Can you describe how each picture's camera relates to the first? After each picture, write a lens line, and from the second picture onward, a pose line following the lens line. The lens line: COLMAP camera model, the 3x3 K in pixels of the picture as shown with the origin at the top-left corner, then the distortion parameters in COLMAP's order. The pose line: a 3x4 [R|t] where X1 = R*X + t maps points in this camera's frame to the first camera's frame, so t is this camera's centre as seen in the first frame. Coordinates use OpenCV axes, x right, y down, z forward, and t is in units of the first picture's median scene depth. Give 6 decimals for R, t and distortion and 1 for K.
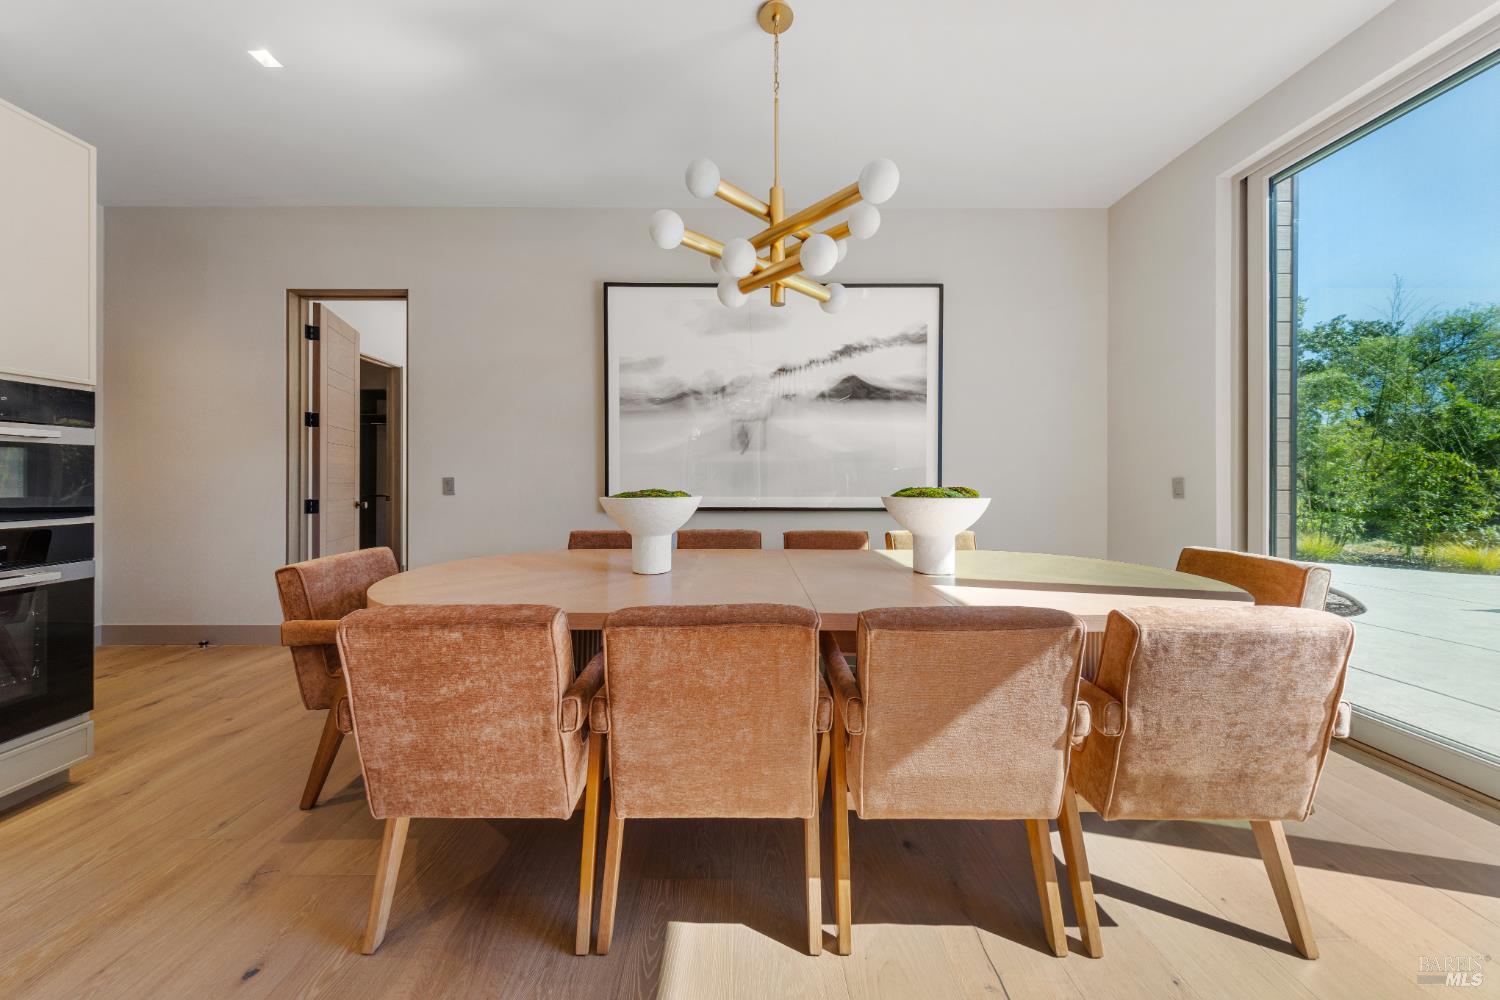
lens RADIAL K [[493.4, 0, 724.1], [0, 493.4, 481.7], [0, 0, 1]] dist [0.000183, -0.002267]
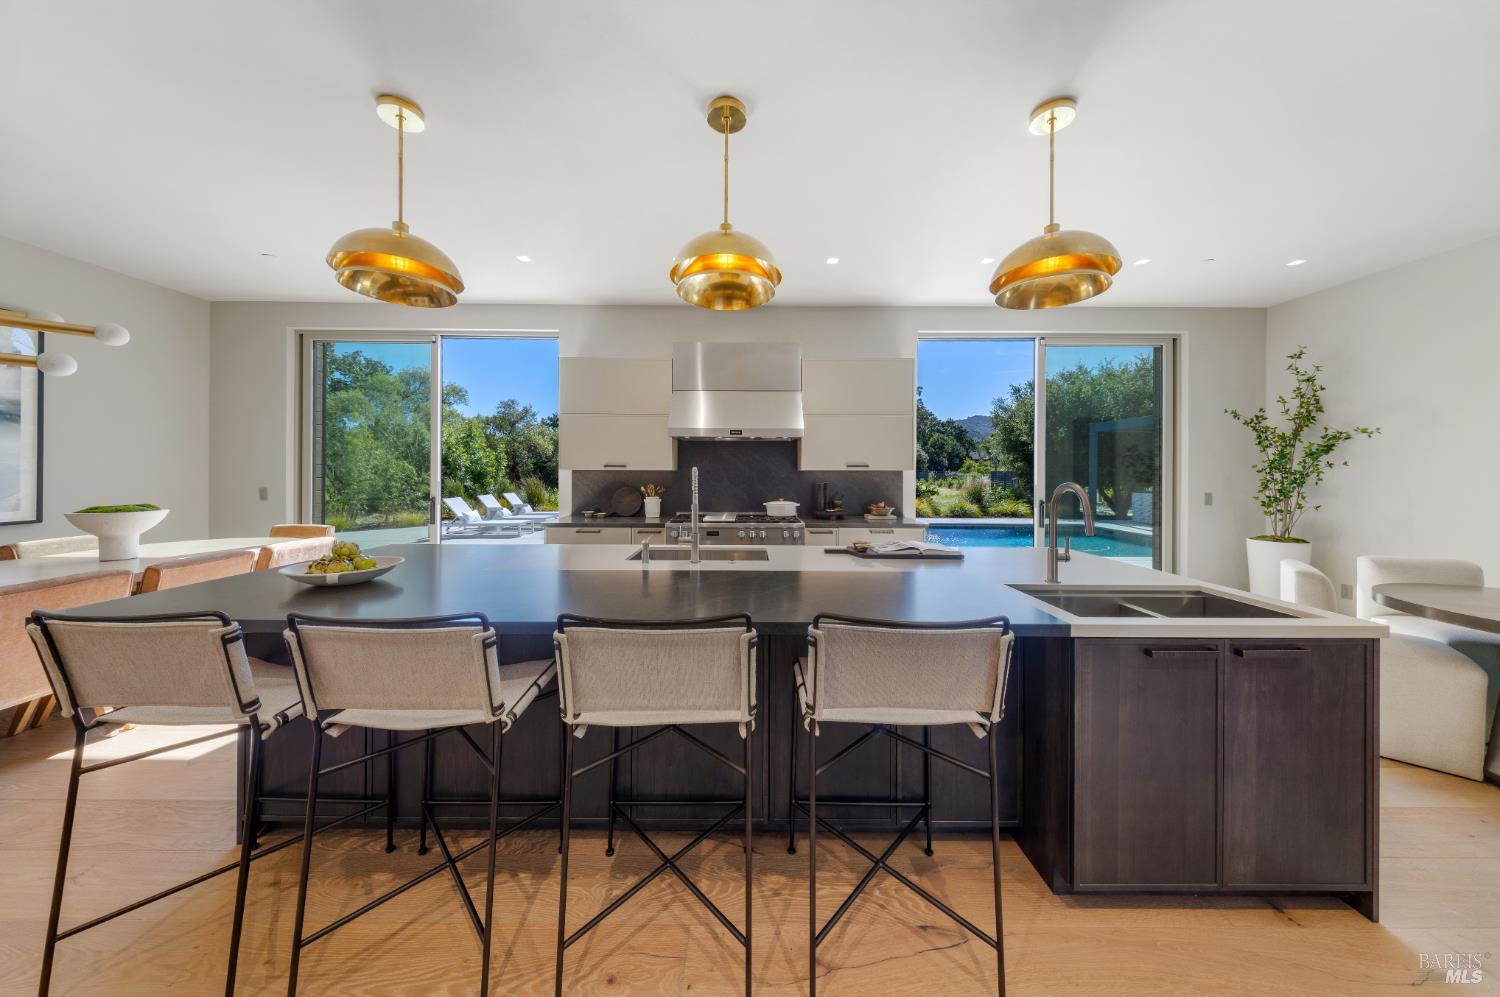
lens RADIAL K [[475.7, 0, 750.5], [0, 475.7, 472.3], [0, 0, 1]] dist [-0.000095, -0.000013]
pose [[-0.015213, 0.000492, 0.999884, -0.642576], [-0.004479, 0.999990, -0.000560, -0.058219], [-0.999874, -0.004487, -0.015211, -0.568580]]
